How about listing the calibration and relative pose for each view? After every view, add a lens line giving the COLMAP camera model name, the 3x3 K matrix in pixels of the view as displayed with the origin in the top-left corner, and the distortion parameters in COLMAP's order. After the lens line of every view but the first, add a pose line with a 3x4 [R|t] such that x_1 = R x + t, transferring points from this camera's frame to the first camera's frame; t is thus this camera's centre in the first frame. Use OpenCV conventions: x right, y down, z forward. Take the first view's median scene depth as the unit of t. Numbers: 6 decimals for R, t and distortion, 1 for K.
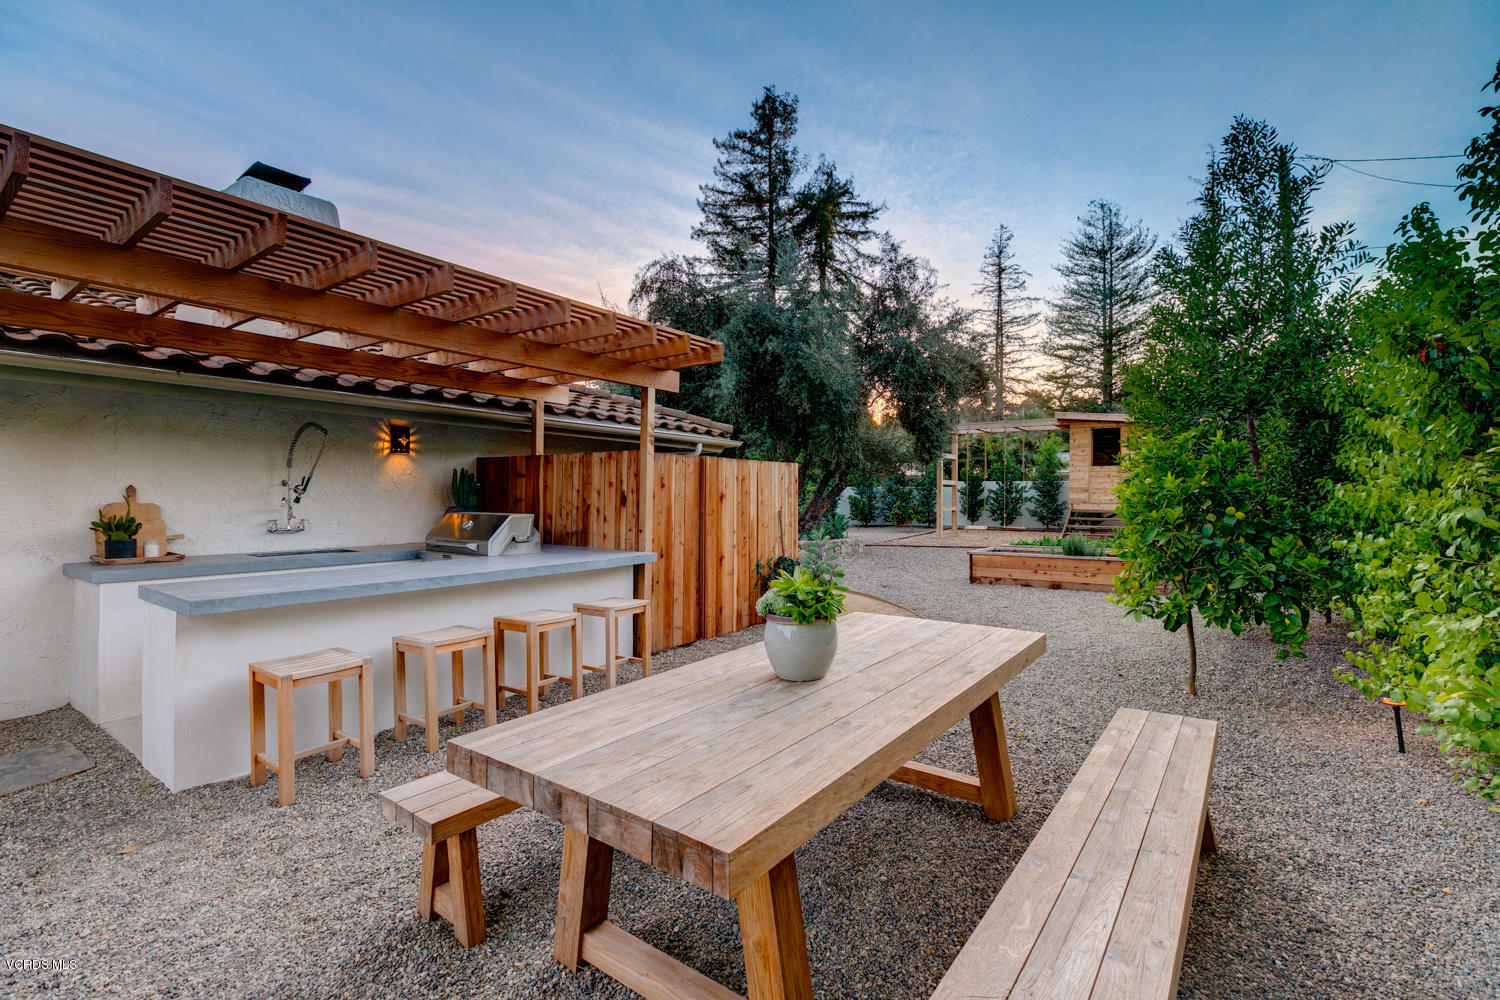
lens RADIAL K [[673.2, 0, 750.2], [0, 673.2, 490.2], [0, 0, 1]] dist [0.000038, 0.000622]
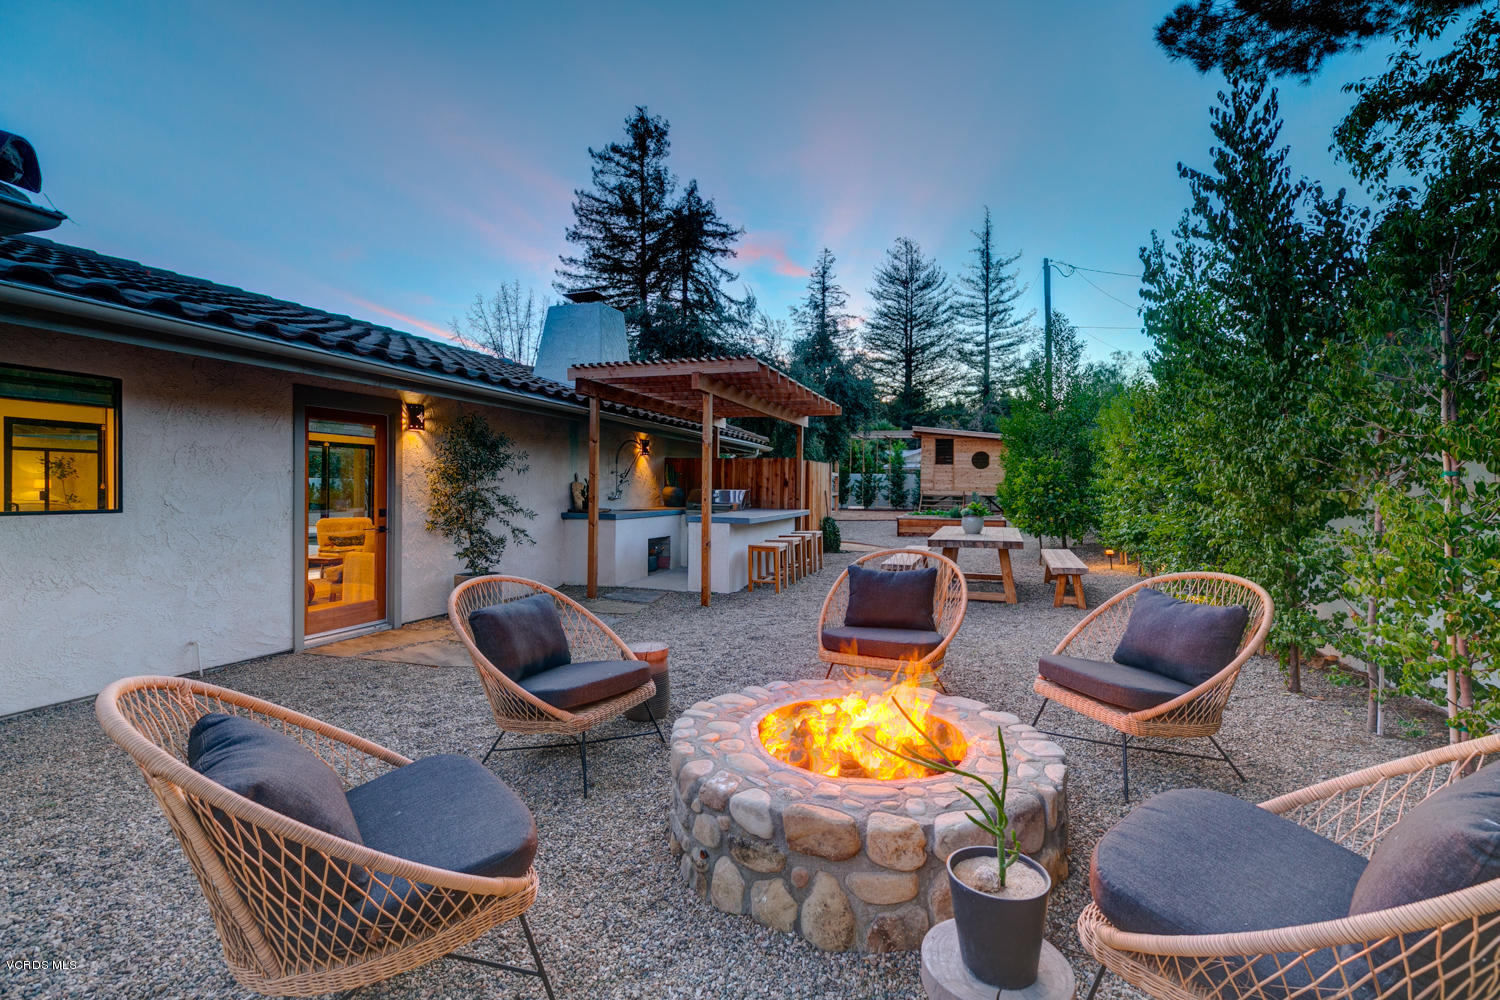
lens RADIAL K [[673.2, 0, 756.3], [0, 673.2, 495.6], [0, 0, 1]] dist [0.000038, 0.000622]
pose [[0.956928, 0.002906, 0.290312, -0.108463], [-0.009803, 0.999703, 0.022306, 0.000978], [-0.290161, -0.024191, 0.956672, -0.107255]]
